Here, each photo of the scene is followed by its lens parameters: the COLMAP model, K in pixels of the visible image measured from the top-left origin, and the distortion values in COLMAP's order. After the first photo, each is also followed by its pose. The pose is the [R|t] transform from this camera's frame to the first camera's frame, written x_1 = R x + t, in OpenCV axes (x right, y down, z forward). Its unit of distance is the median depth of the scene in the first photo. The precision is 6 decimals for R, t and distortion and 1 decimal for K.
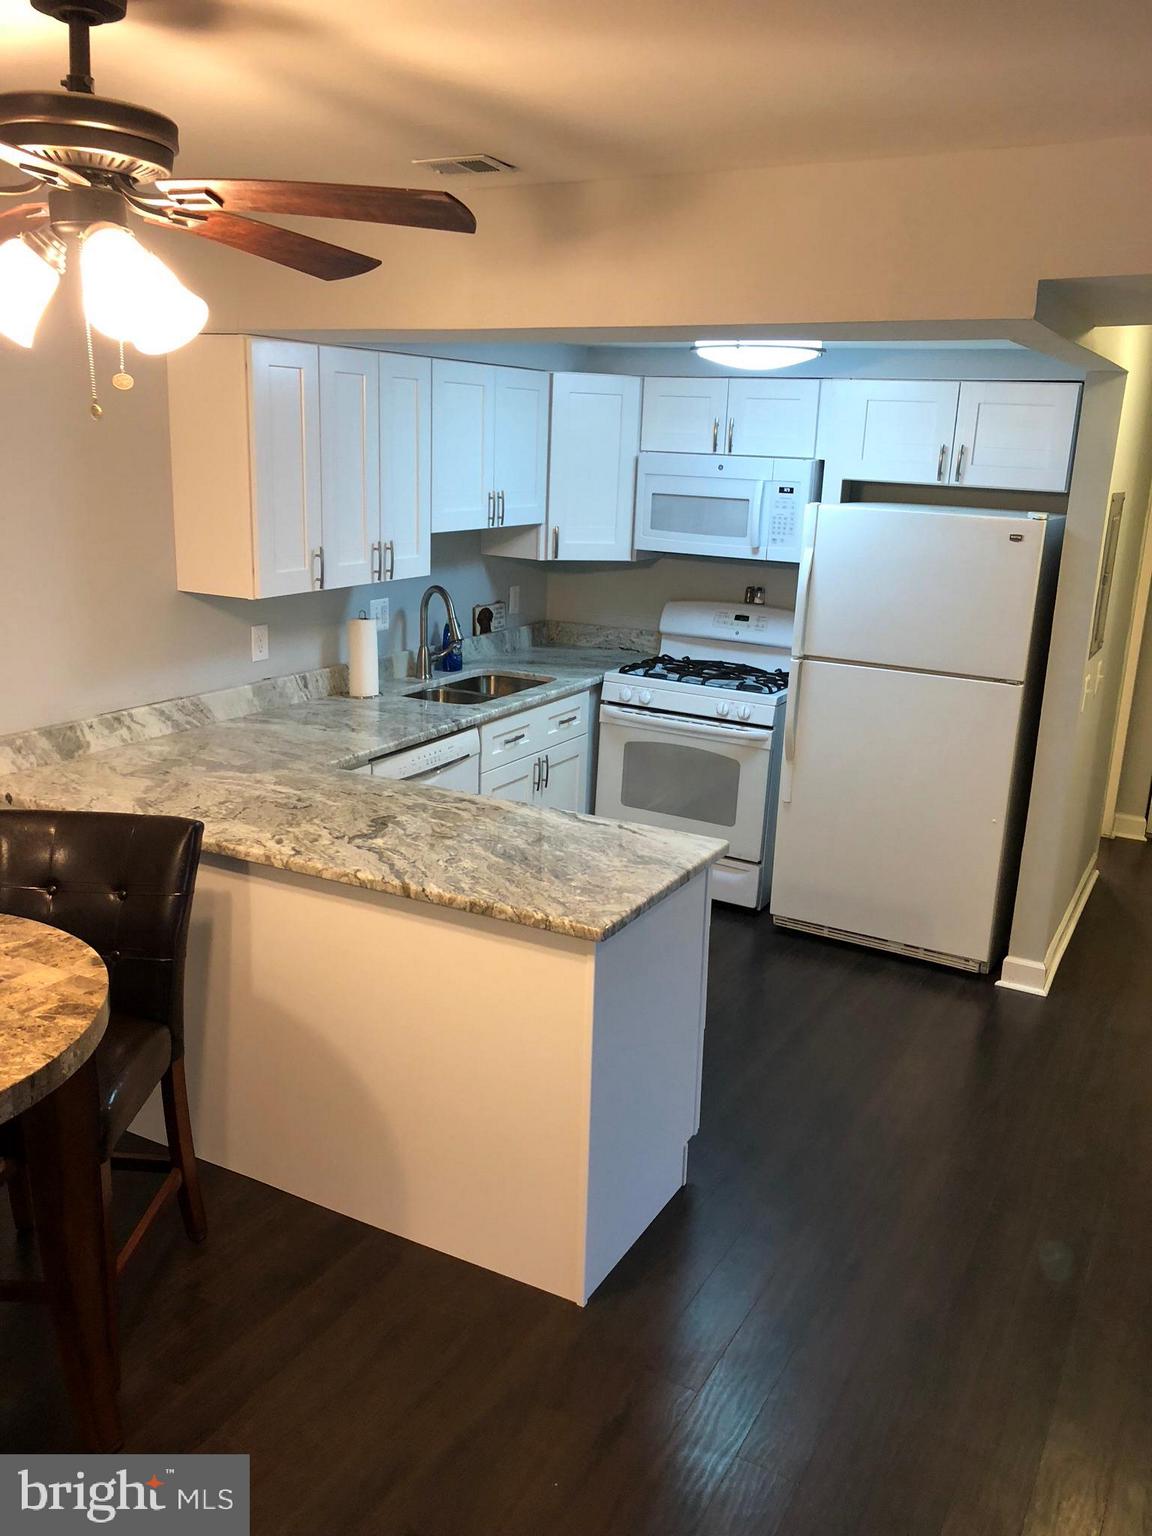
lens RADIAL K [[1268.6, 0, 575.2], [0, 1268.6, 769.8], [0, 0, 1]] dist [-0.002380, -0.003833]
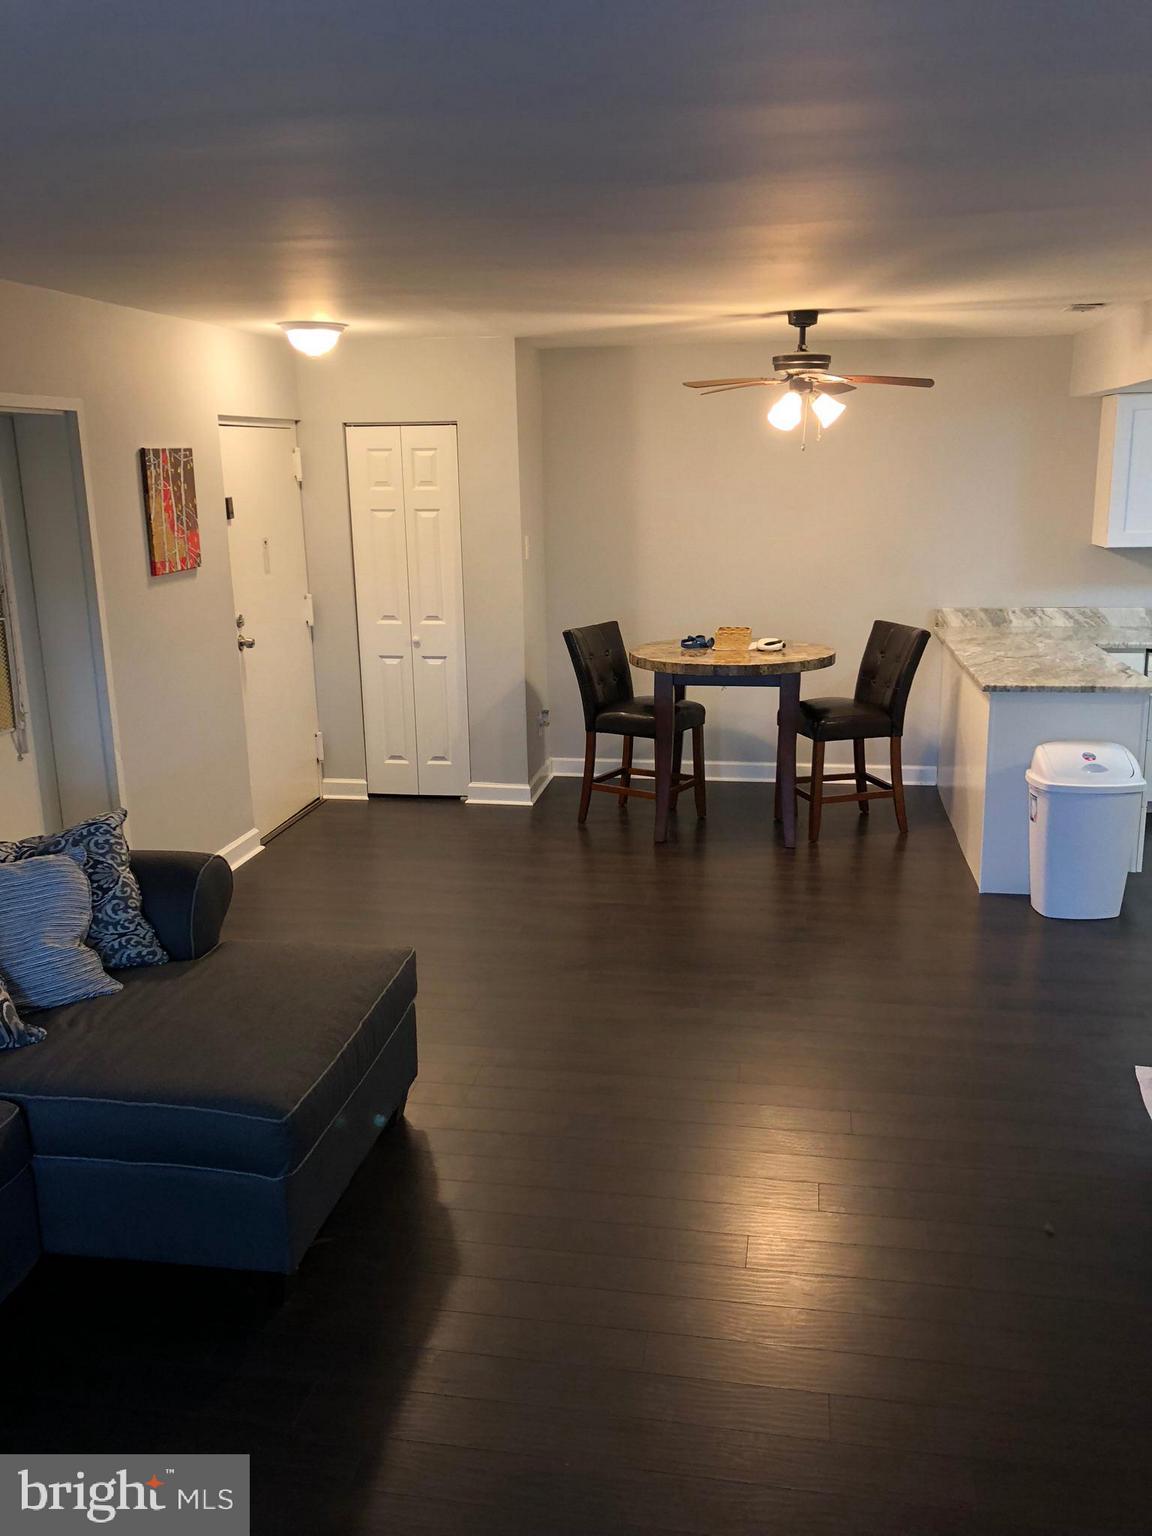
lens RADIAL K [[1268.6, 0, 576.4], [0, 1268.6, 766.5], [0, 0, 1]] dist [-0.002380, -0.003833]
pose [[0.324655, 0.195098, -0.925492, 1.125956], [-0.210348, 0.968883, 0.130457, 0.074288], [0.922146, 0.152322, 0.355591, -0.202380]]
